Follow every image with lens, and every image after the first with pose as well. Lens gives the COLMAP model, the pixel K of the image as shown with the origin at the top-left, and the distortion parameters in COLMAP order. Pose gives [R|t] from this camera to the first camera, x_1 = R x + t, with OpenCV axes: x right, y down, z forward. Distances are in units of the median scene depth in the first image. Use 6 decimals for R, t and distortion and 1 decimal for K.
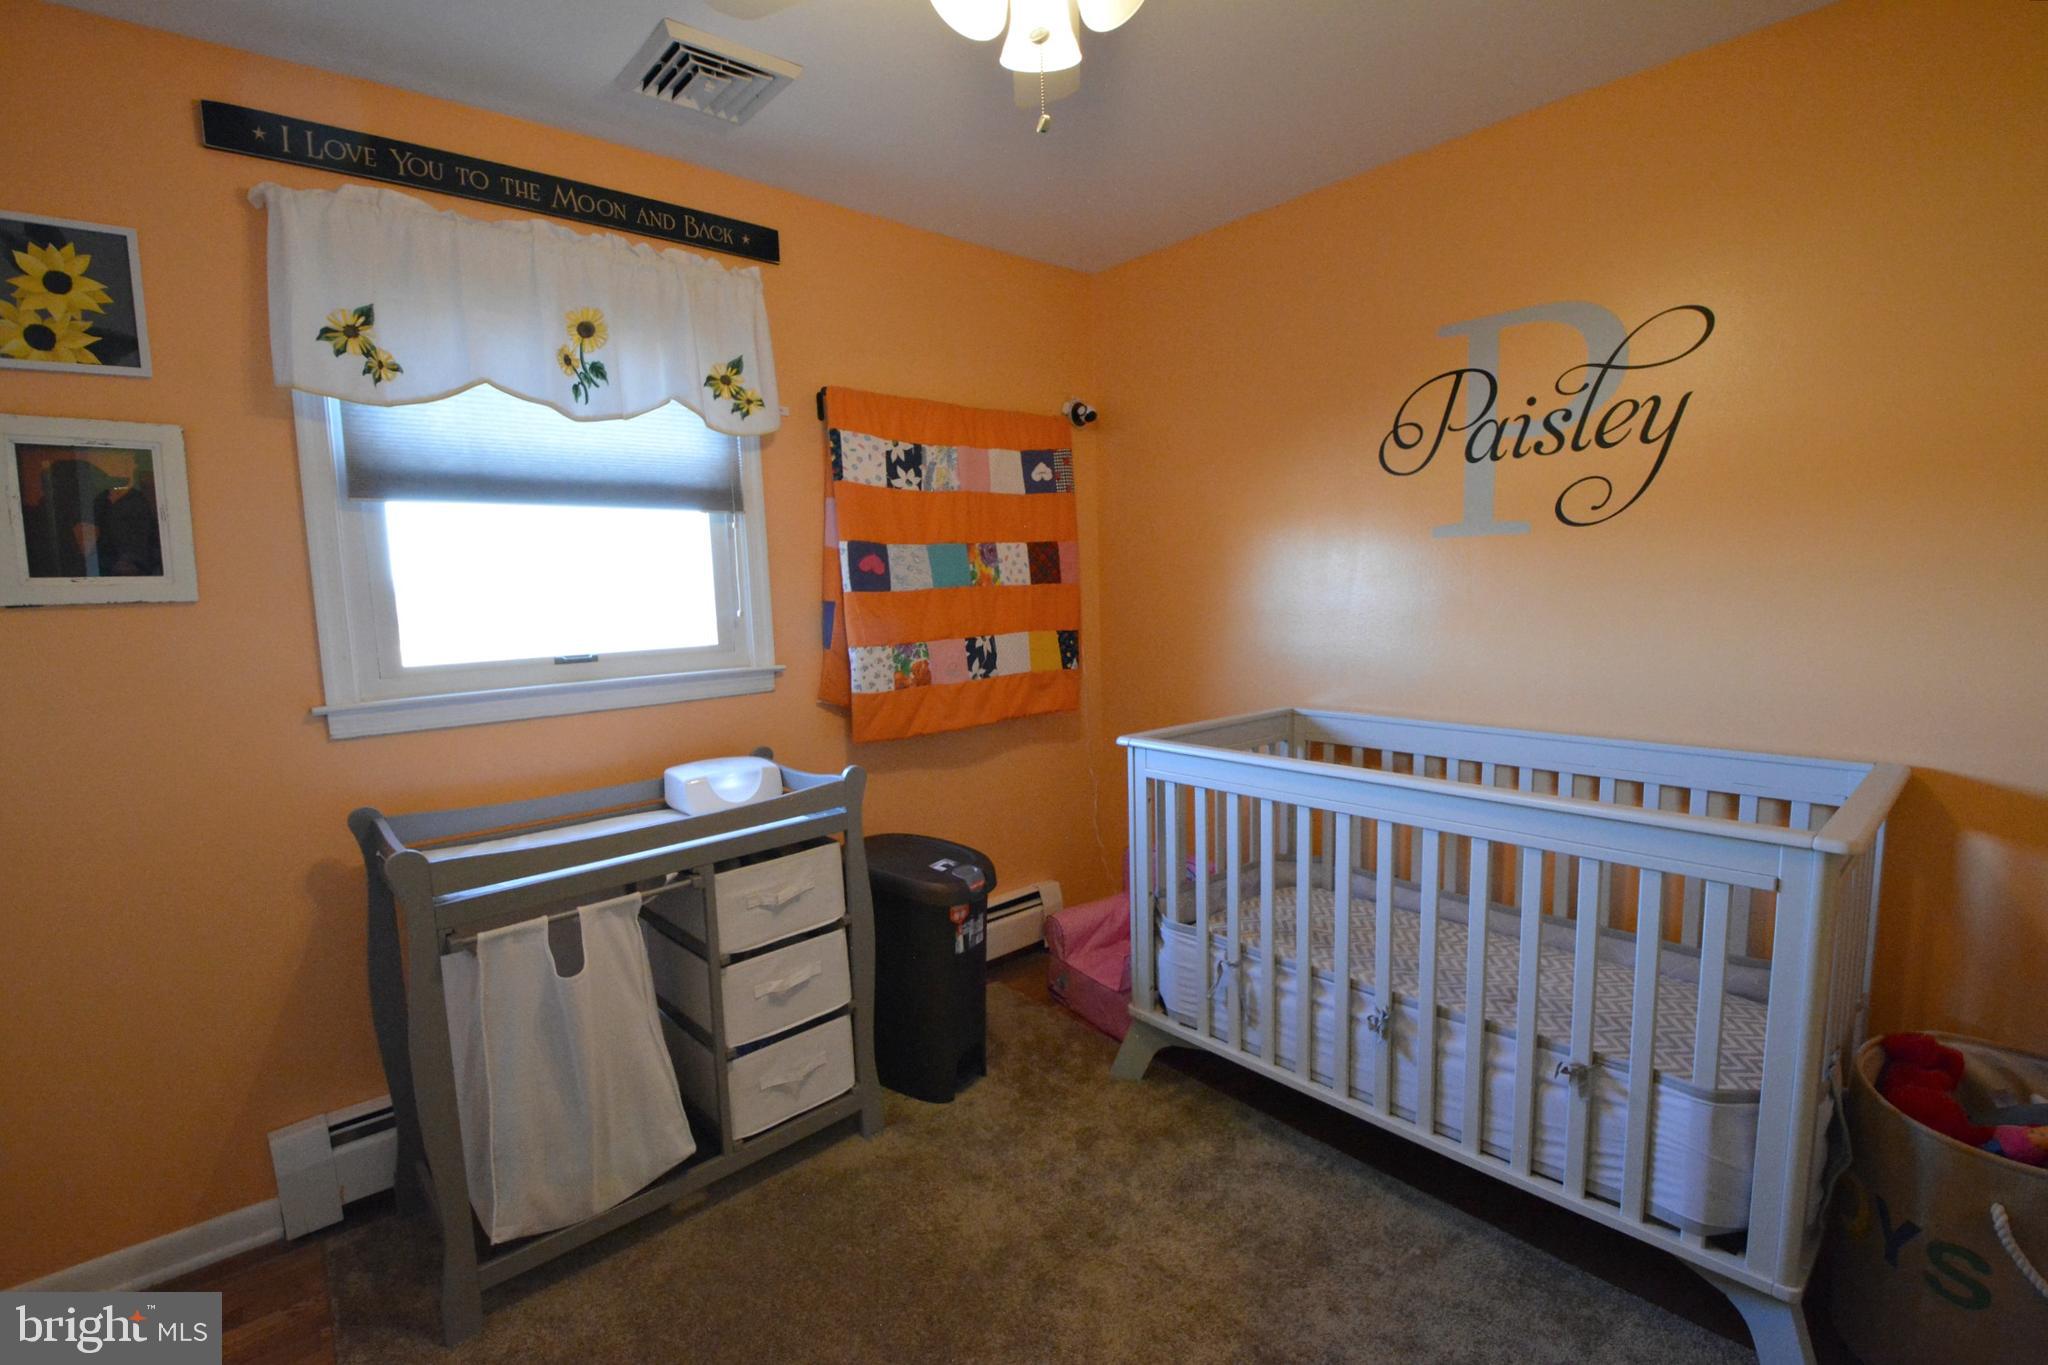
lens RADIAL K [[925.9, 0, 1030.7], [0, 925.9, 681.7], [0, 0, 1]] dist [-0.011140, -0.009856]
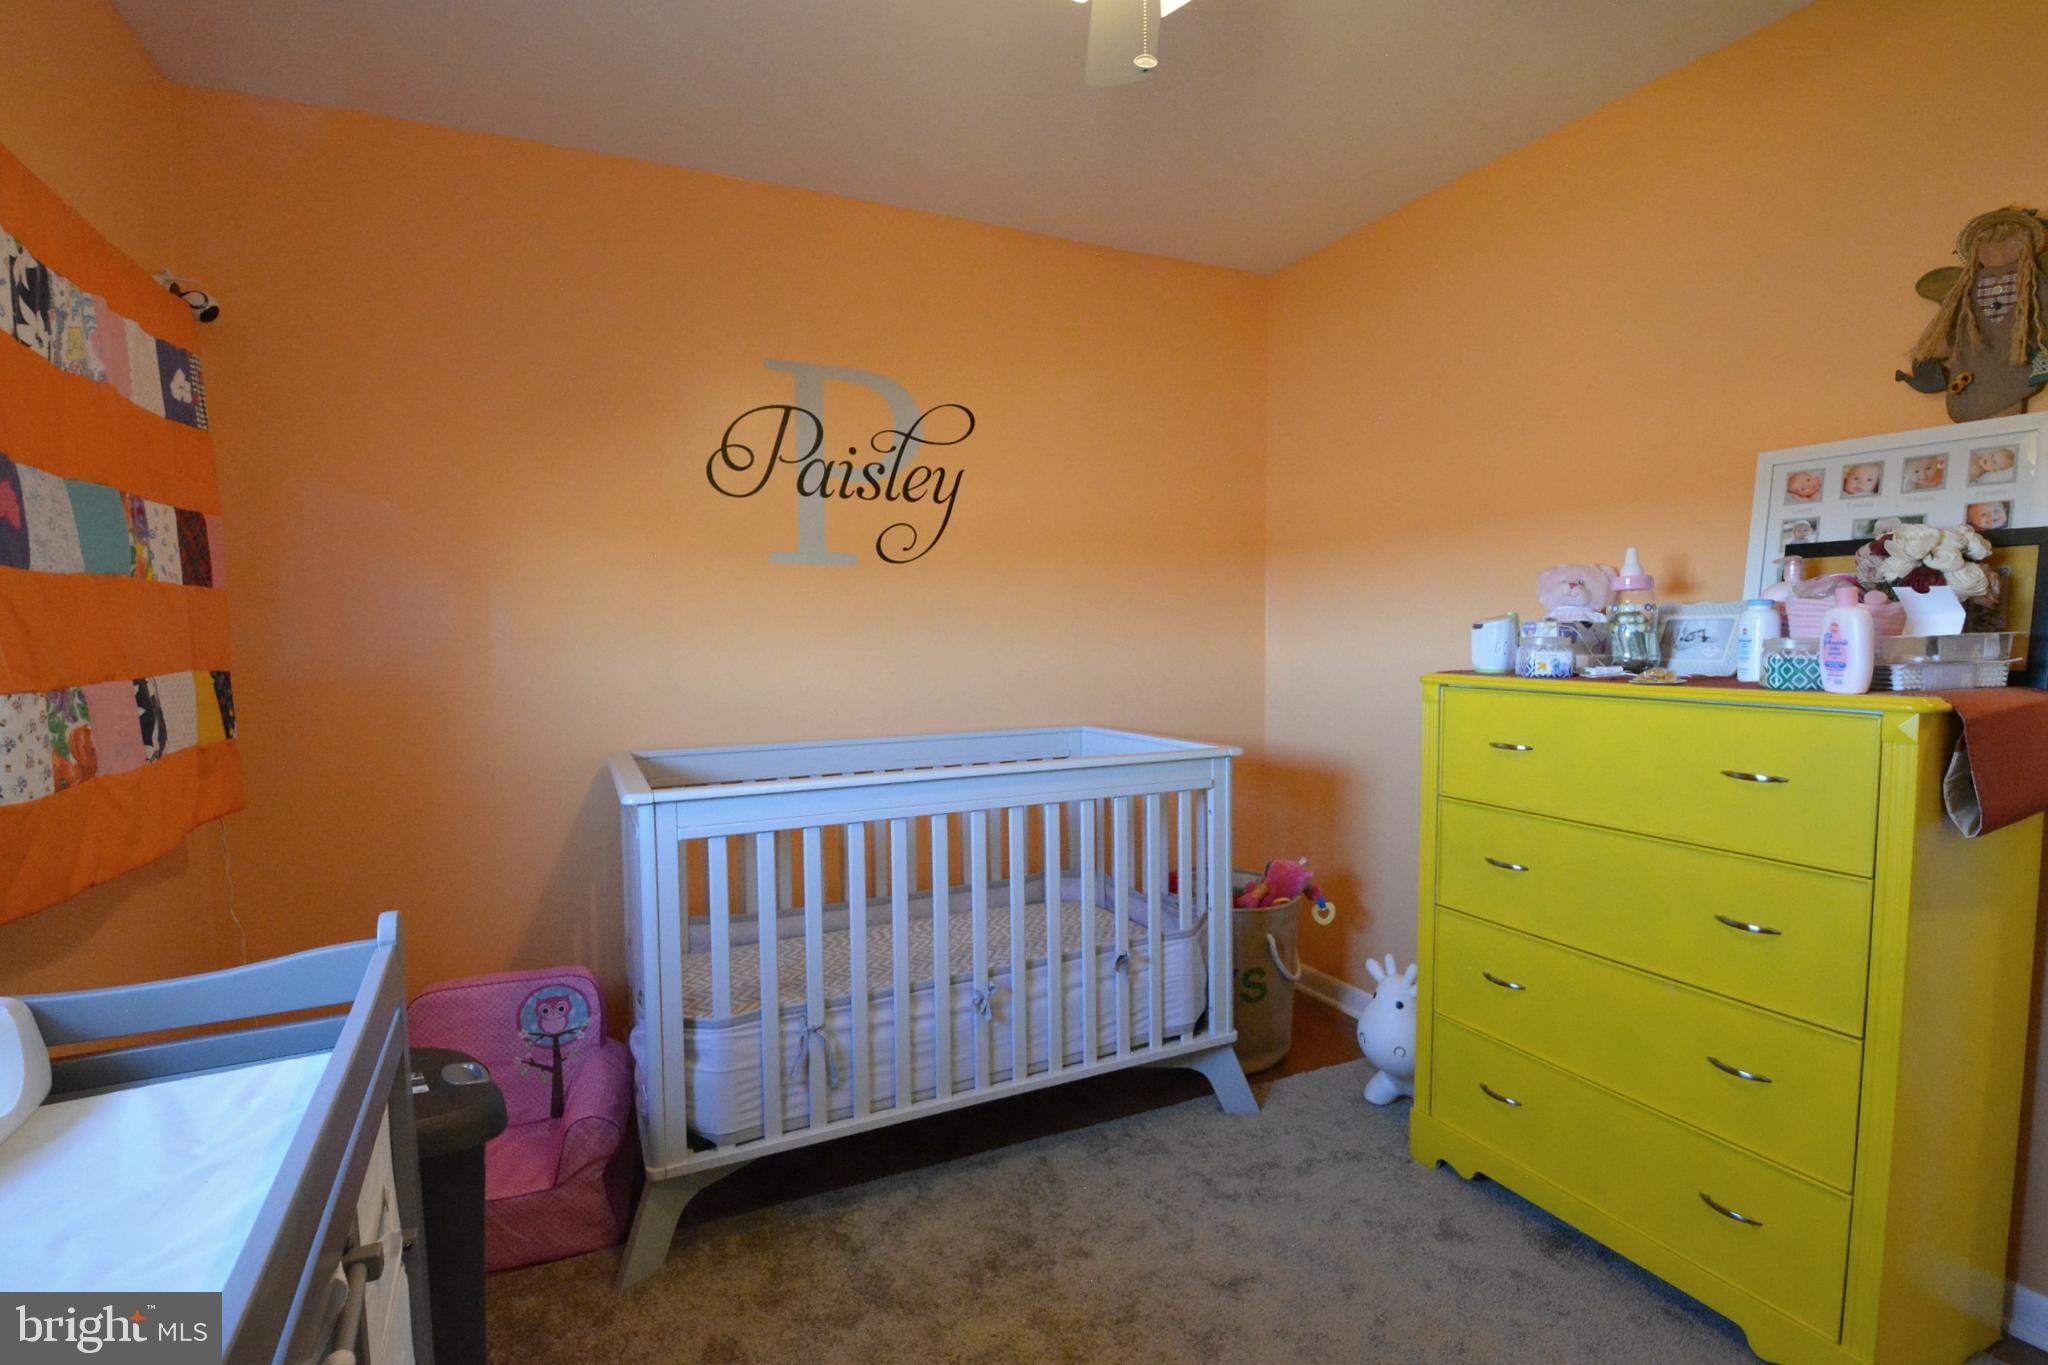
lens RADIAL K [[925.9, 0, 1029.2], [0, 925.9, 684.1], [0, 0, 1]] dist [-0.011140, -0.009856]
pose [[0.266597, -0.028196, 0.963396, -0.514522], [0.102721, 0.994710, 0.000687, 0.005556], [-0.958319, 0.098778, 0.268083, 0.511690]]
